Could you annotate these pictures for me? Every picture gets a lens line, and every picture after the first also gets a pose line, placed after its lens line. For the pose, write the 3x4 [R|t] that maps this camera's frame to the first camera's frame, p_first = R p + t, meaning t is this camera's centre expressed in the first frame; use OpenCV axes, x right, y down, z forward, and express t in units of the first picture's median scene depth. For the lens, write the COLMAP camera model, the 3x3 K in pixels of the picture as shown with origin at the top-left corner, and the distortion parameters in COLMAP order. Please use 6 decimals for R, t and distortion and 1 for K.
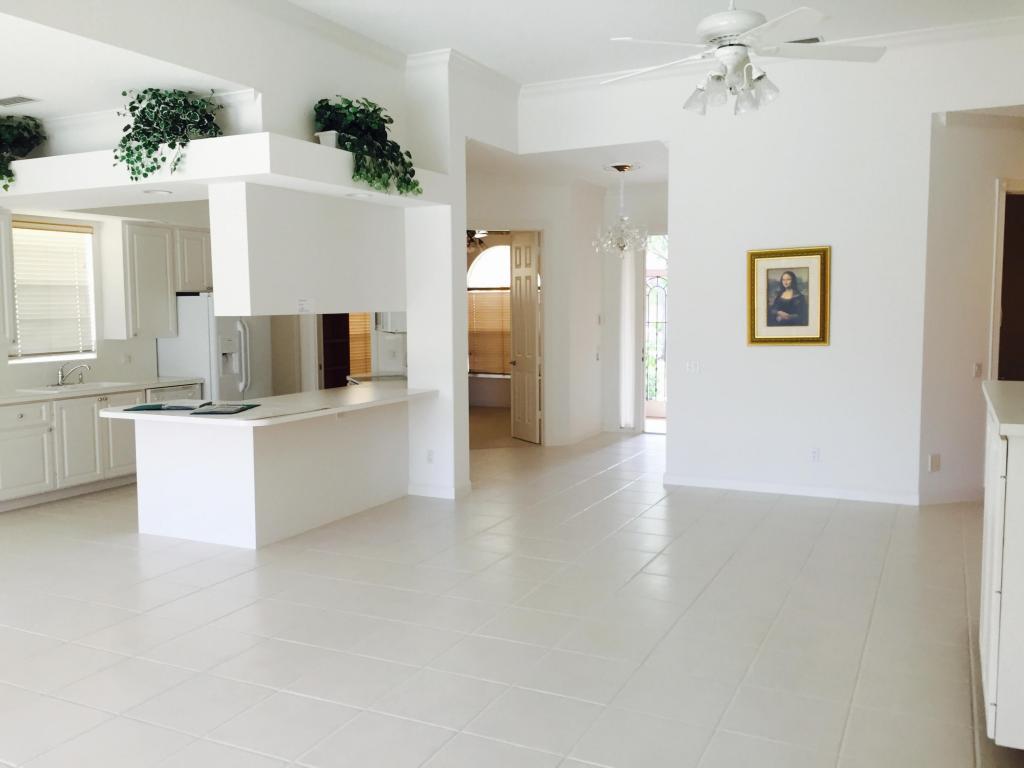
lens RADIAL K [[870.3, 0, 517.9], [0, 870.3, 386.9], [0, 0, 1]] dist [0.072897, -0.083733]
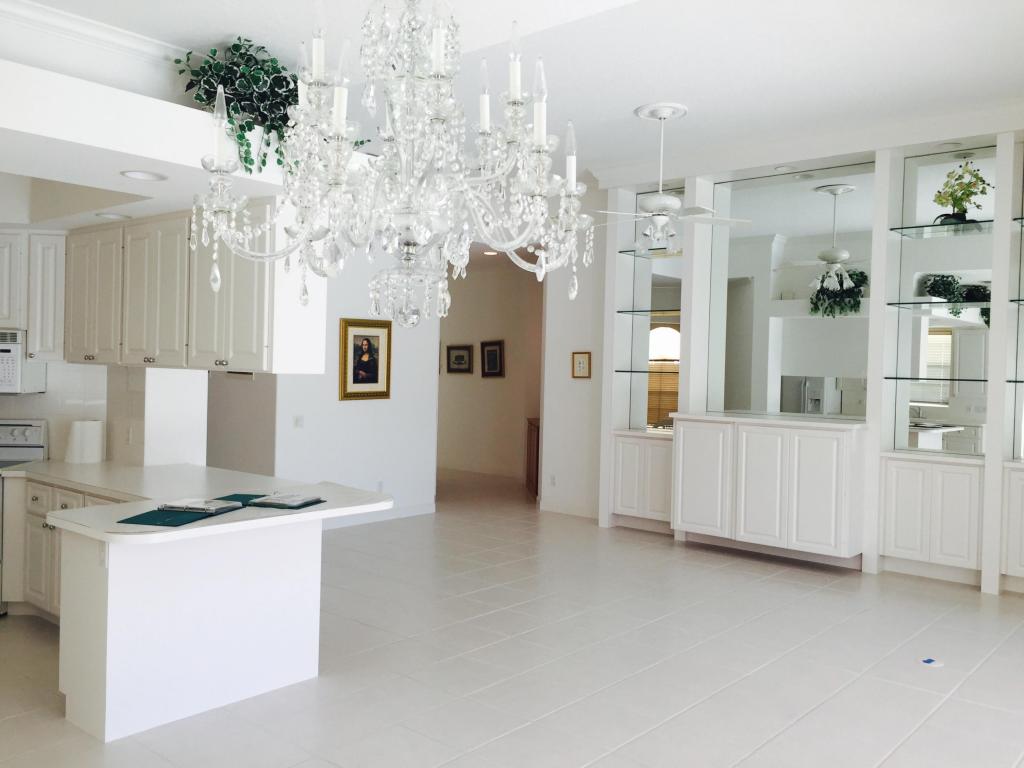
lens RADIAL K [[870.3, 0, 517.9], [0, 870.3, 386.9], [0, 0, 1]] dist [0.072897, -0.083733]
pose [[0.240907, -0.007452, 0.970520, -0.806616], [0.064123, 0.997908, -0.008255, -0.040952], [-0.968428, 0.064222, 0.240881, 0.505879]]
